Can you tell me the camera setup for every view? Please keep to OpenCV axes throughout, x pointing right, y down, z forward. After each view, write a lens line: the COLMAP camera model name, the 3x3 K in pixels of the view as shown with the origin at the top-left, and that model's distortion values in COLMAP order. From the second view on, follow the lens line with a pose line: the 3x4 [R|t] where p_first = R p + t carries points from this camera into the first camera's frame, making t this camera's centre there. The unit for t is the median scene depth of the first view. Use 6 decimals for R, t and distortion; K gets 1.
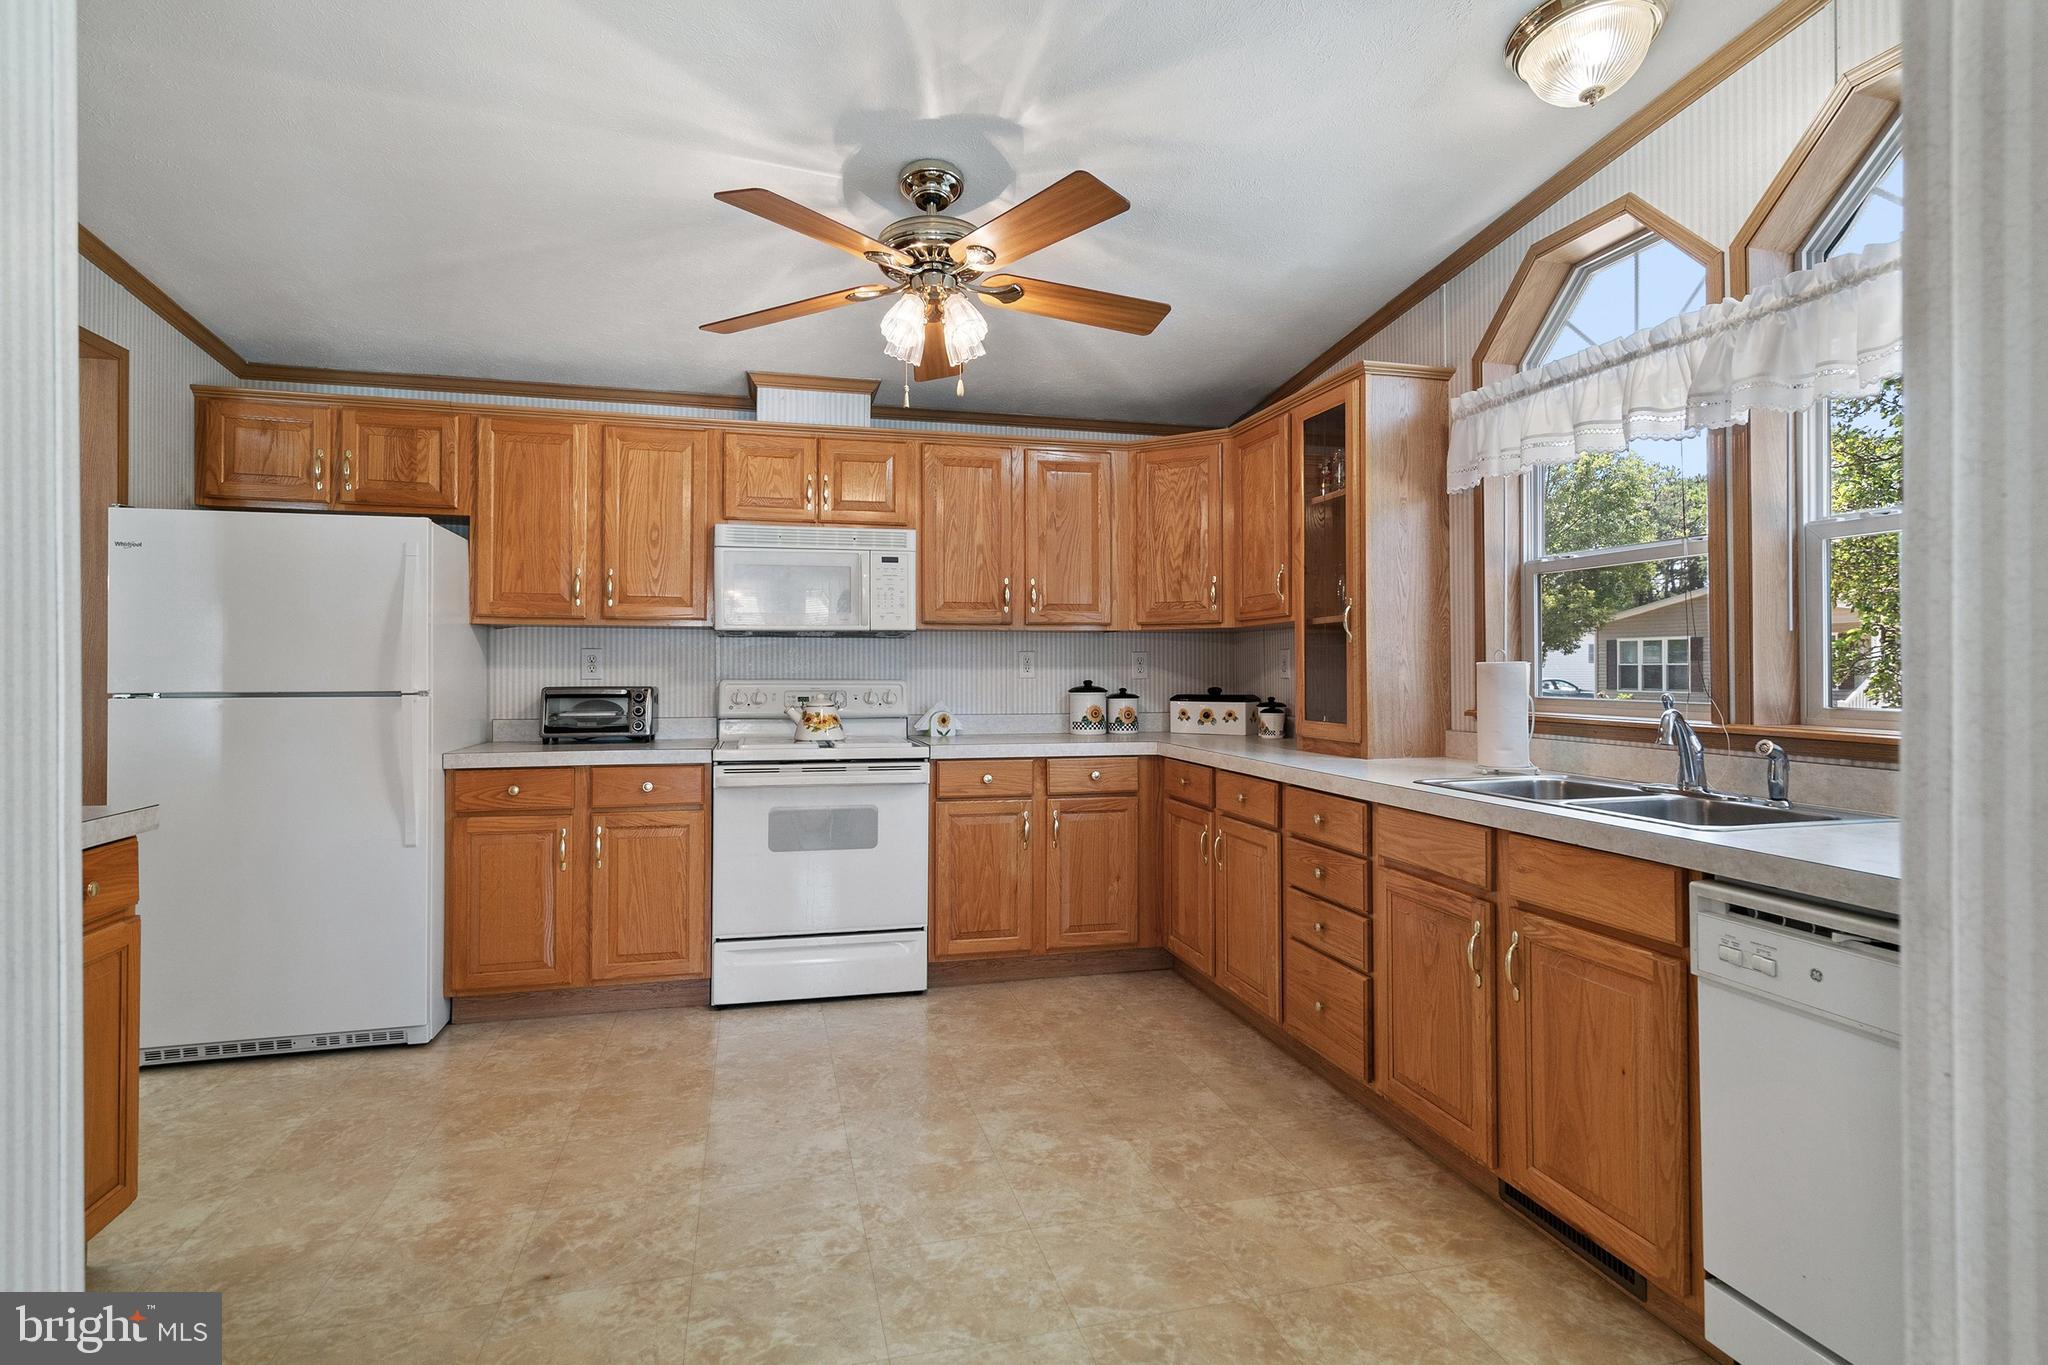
lens RADIAL K [[992.9, 0, 1026.5], [0, 992.9, 672.2], [0, 0, 1]] dist [-0.000177, 0.000420]
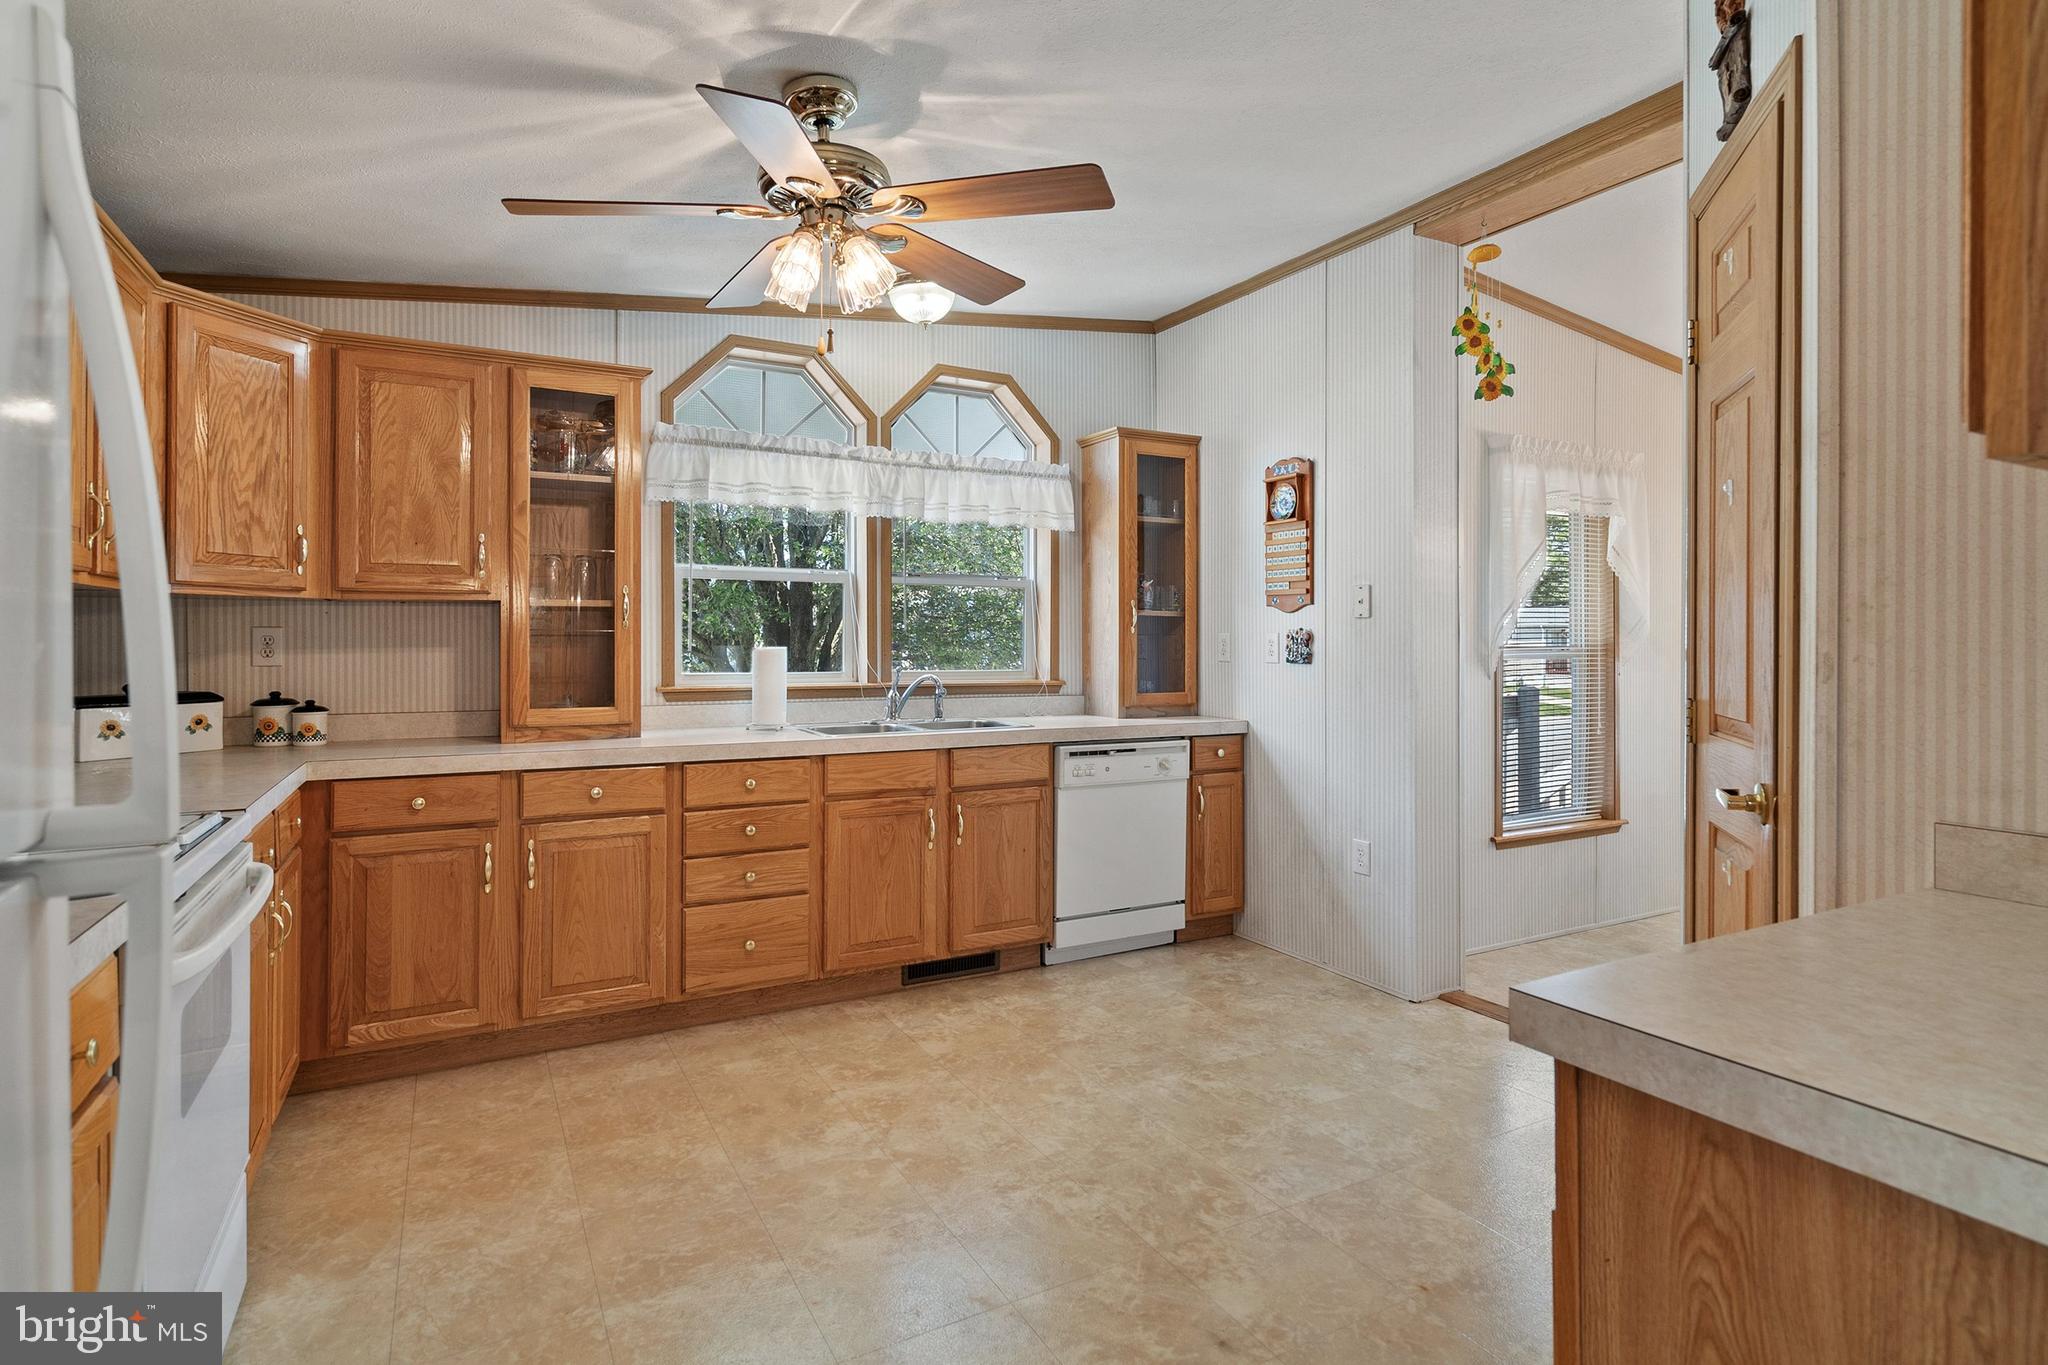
lens RADIAL K [[992.9, 0, 1016.5], [0, 992.9, 643.5], [0, 0, 1]] dist [-0.000177, 0.000420]
pose [[-0.211251, 0.000550, 0.977432, -1.050249], [0.003026, 0.999995, 0.000092, -0.016908], [-0.977427, 0.002977, -0.211251, 1.090581]]
